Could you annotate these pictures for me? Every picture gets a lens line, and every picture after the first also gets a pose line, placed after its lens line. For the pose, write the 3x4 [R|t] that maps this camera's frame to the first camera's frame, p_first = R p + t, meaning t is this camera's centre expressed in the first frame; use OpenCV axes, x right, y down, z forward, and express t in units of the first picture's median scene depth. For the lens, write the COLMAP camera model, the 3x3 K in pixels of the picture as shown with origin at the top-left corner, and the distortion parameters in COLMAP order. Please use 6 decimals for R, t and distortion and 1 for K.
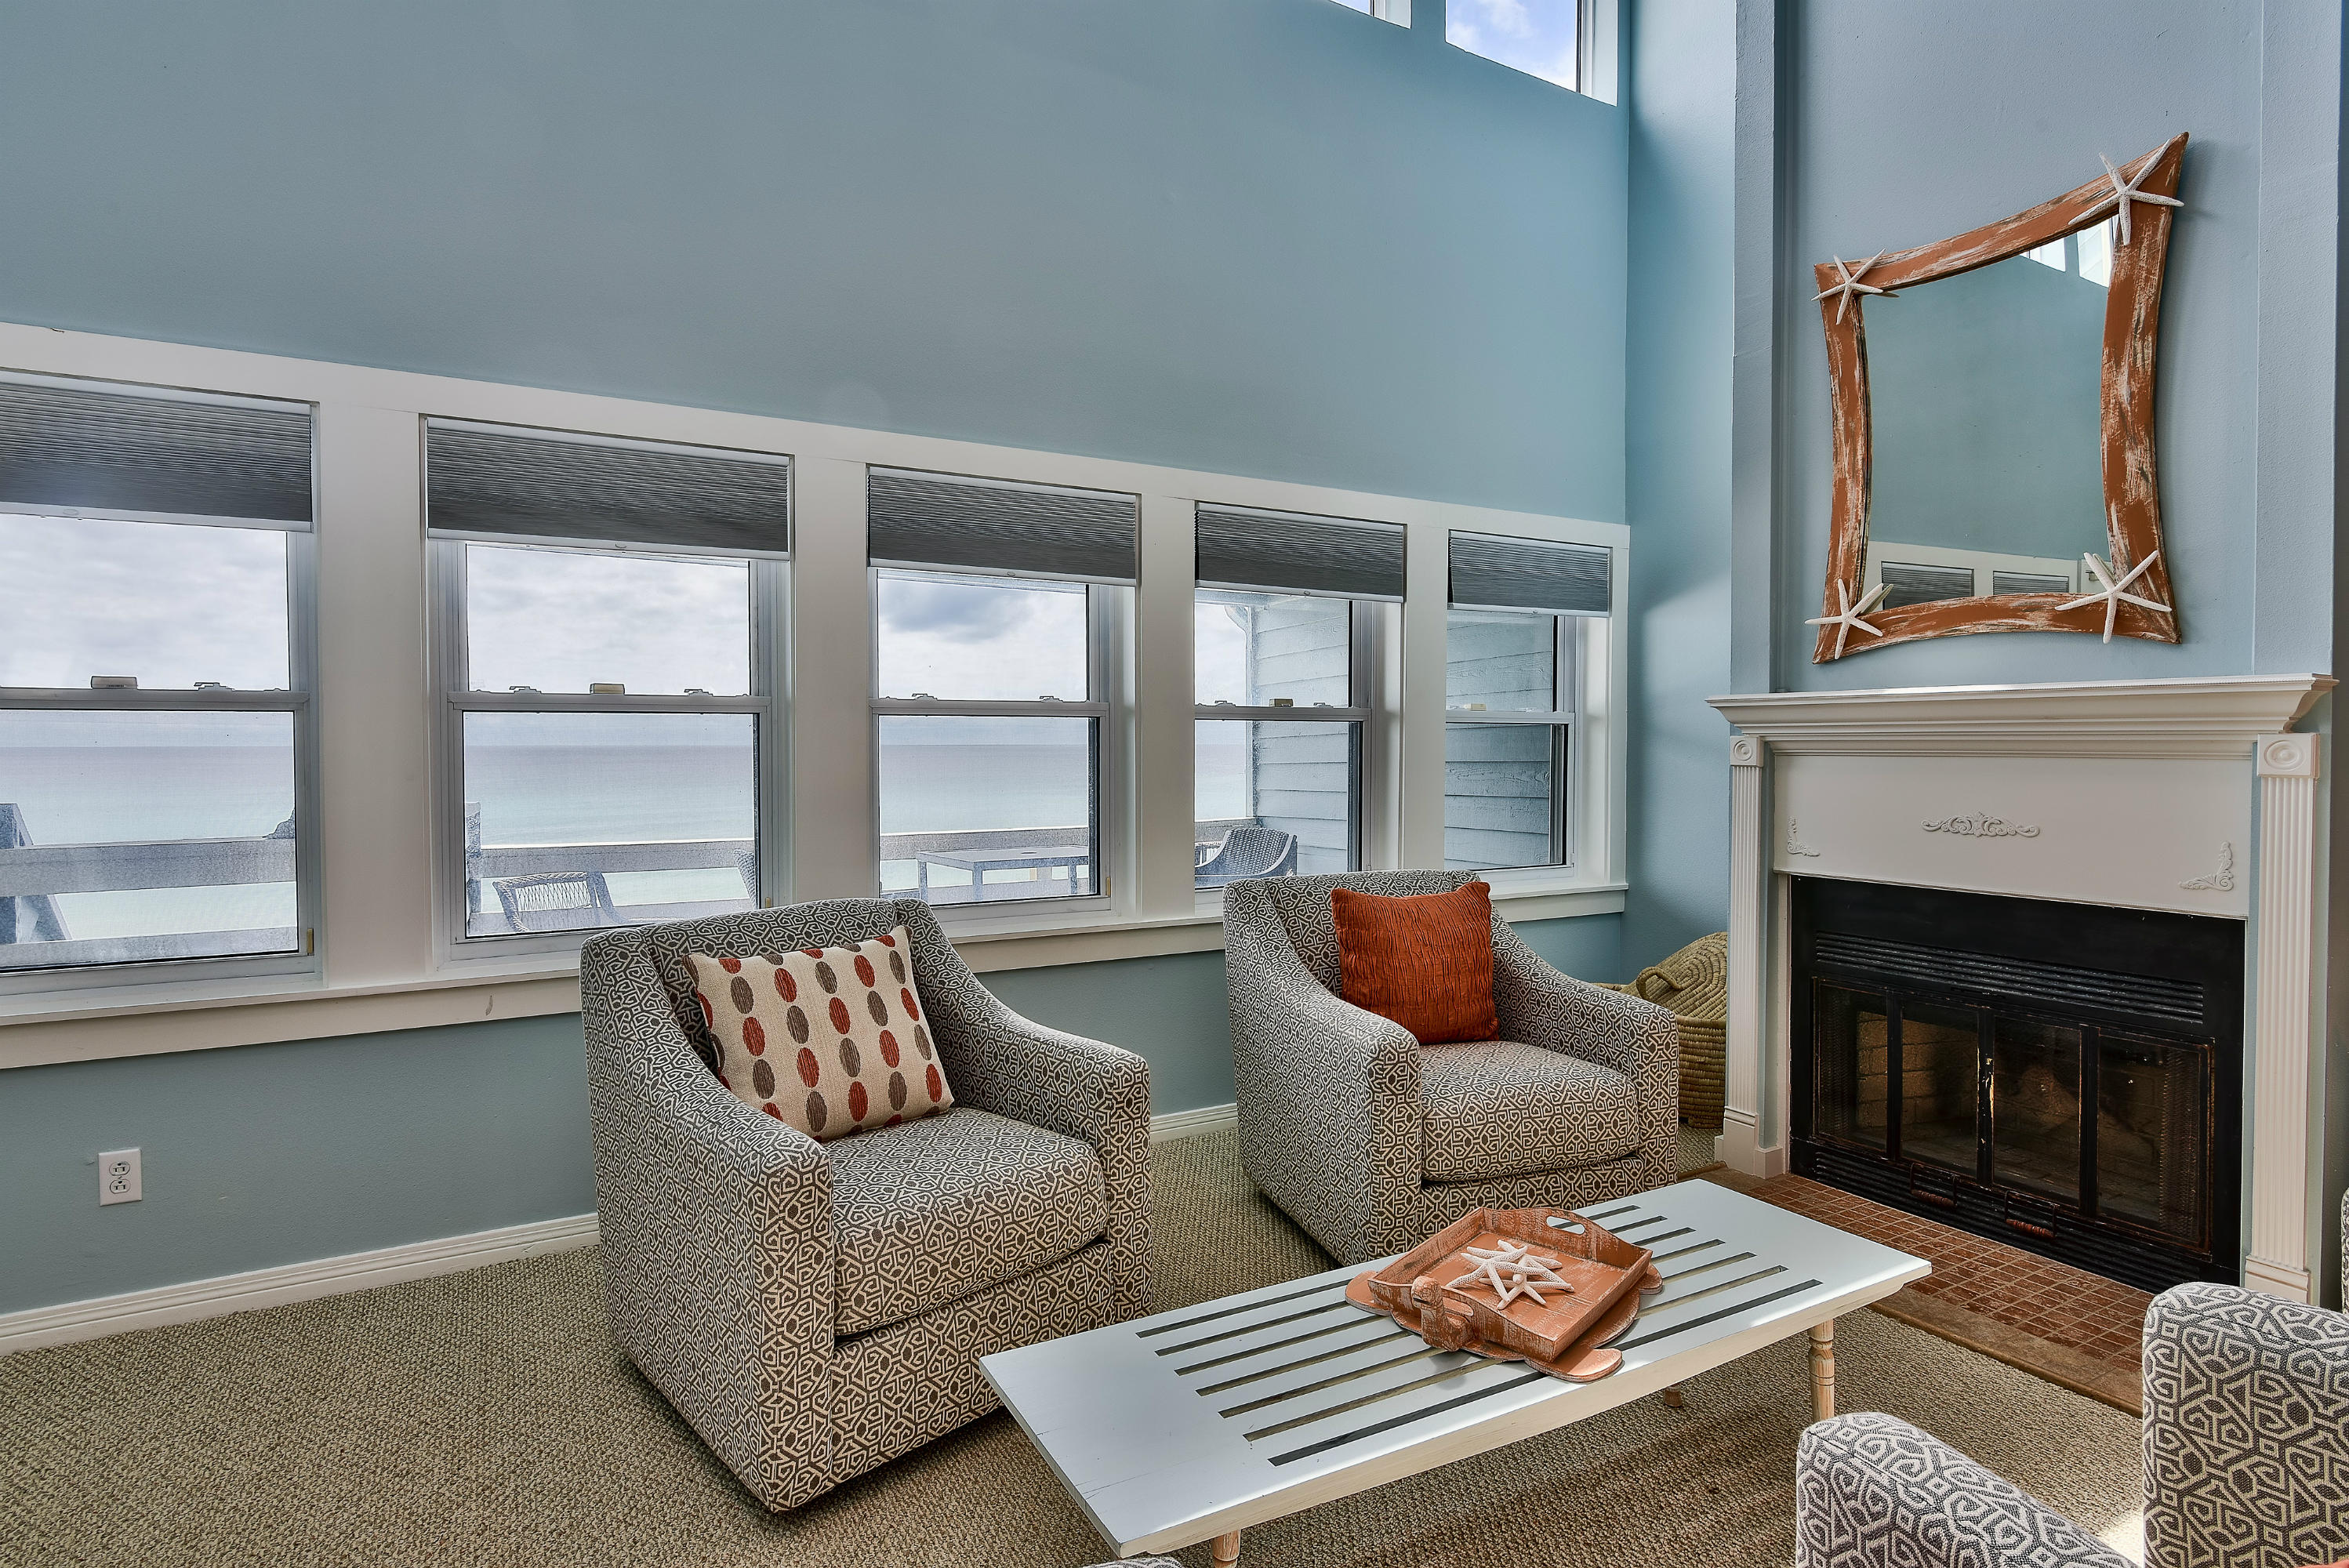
lens RADIAL K [[1191.3, 0, 1162.7], [0, 1191.3, 773.4], [0, 0, 1]] dist [-0.003511, 0.000191]
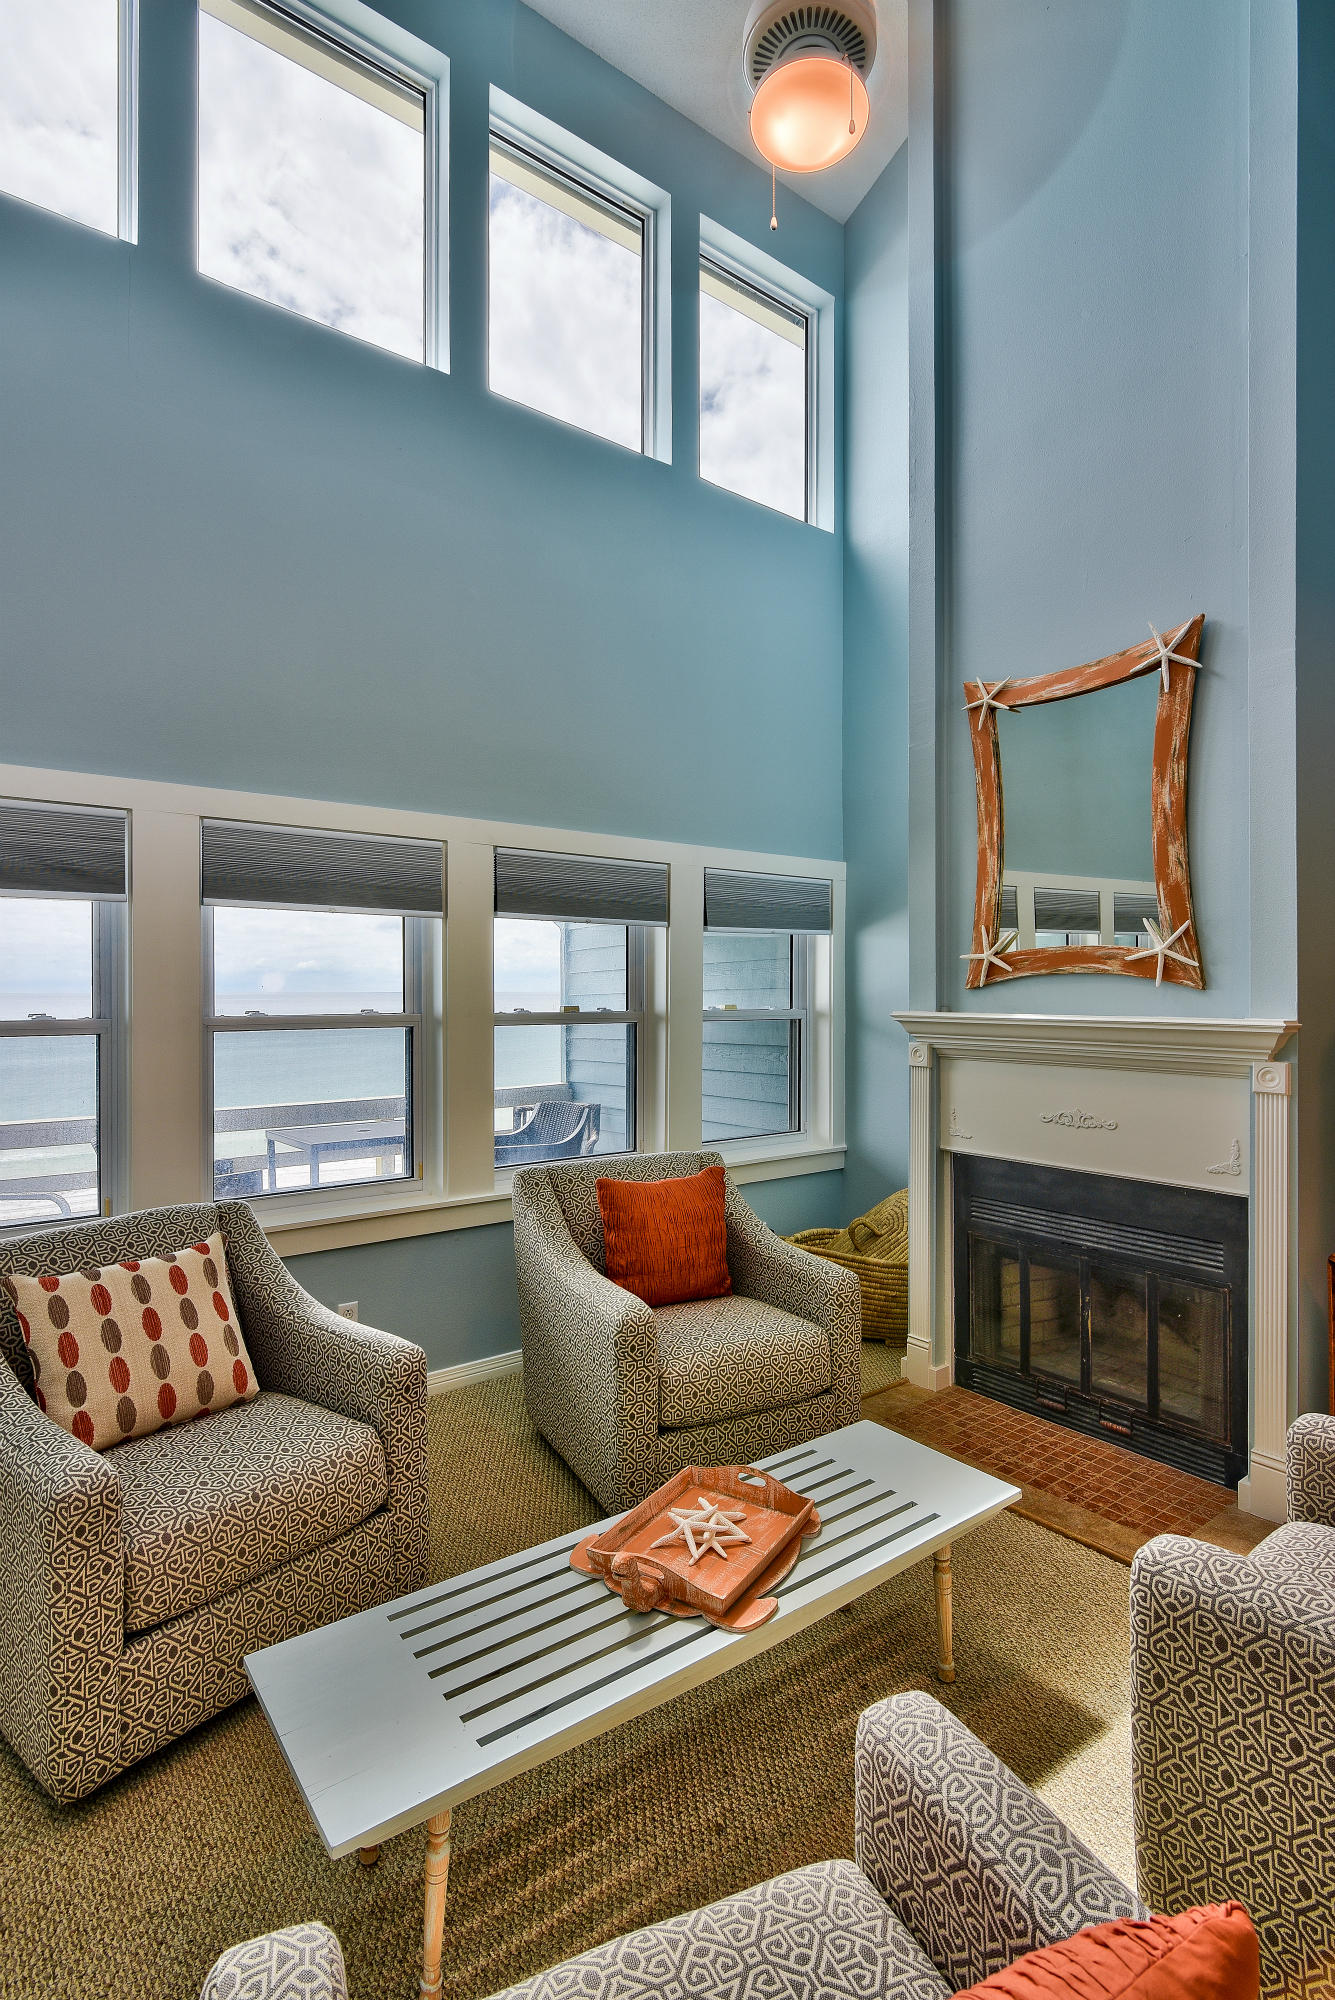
lens RADIAL K [[976.4, 0, 667.5], [0, 976.4, 1000.0], [0, 0, 1]] dist [-0.001381, -0.001928]
pose [[0.988096, -0.009781, 0.153526, 0.075521], [0.012601, 0.999769, -0.017410, -0.083264], [-0.153320, 0.019137, 0.987991, -0.007652]]
